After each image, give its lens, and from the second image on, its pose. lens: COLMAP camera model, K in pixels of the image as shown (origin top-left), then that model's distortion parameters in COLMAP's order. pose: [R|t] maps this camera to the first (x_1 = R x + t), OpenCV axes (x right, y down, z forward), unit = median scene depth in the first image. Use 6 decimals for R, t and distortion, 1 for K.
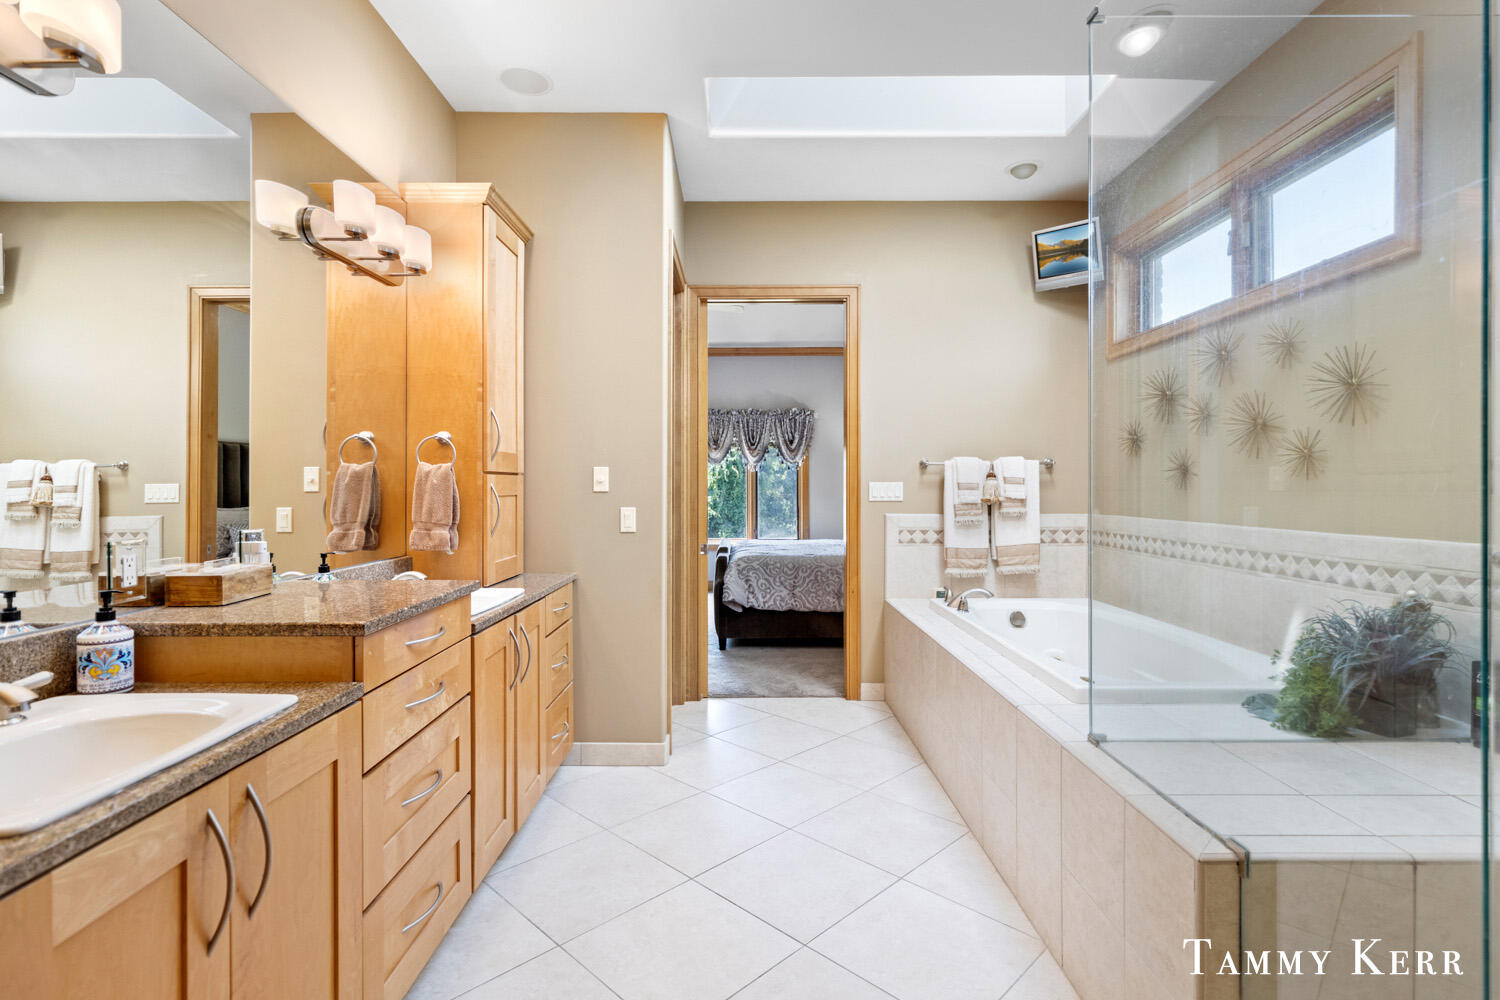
lens RADIAL K [[735.5, 0, 748.5], [0, 735.5, 493.0], [0, 0, 1]] dist [0.000207, 0.000017]
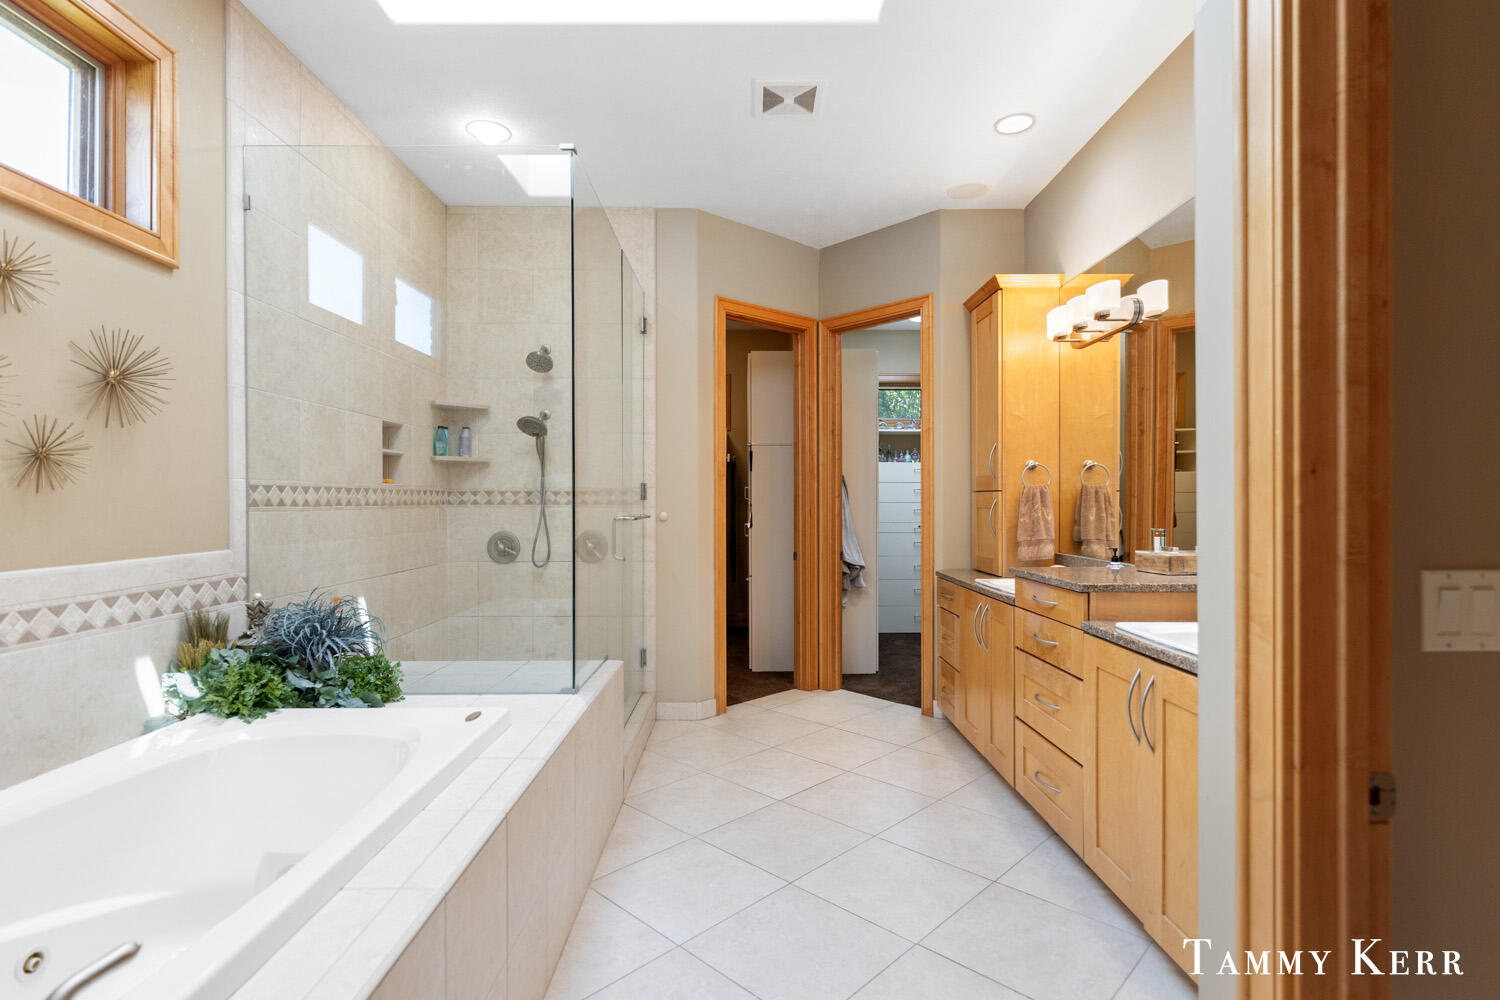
lens RADIAL K [[735.5, 0, 748.5], [0, 735.5, 493.0], [0, 0, 1]] dist [0.000207, 0.000017]
pose [[-0.999996, 0.002721, -0.000873, 0.125782], [0.002724, 0.999989, -0.003818, -0.014632], [0.000863, -0.003820, -0.999992, 1.906864]]
